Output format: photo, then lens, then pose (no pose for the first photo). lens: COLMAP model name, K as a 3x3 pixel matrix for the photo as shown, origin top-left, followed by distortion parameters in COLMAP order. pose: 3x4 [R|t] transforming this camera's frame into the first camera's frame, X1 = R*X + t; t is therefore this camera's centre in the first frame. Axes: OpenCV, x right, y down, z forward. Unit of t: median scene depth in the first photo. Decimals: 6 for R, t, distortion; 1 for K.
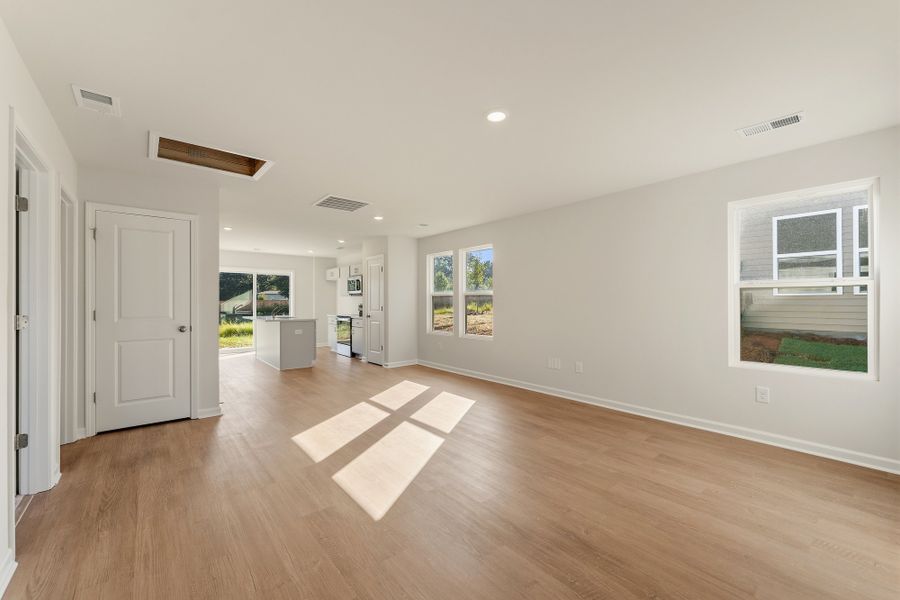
lens RADIAL K [[369.9, 0, 456.9], [0, 369.9, 315.5], [0, 0, 1]] dist [-0.000156, 0.000155]
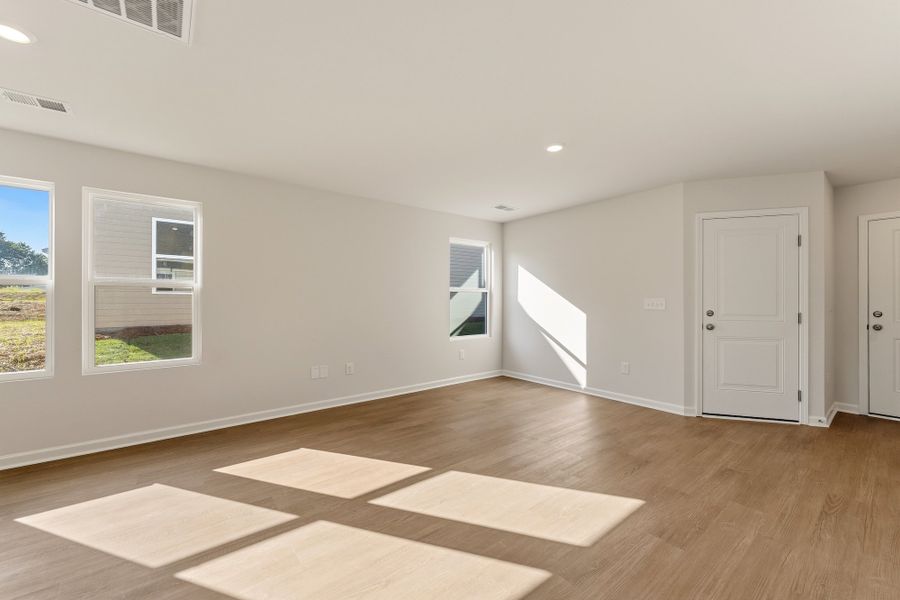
lens RADIAL K [[369.9, 0, 441.1], [0, 369.9, 299.5], [0, 0, 1]] dist [-0.000156, 0.000155]
pose [[0.014058, 0.004693, 0.999890, -0.649959], [0.032003, 0.999475, -0.005141, -0.025961], [-0.999389, 0.032071, 0.013901, 0.775960]]
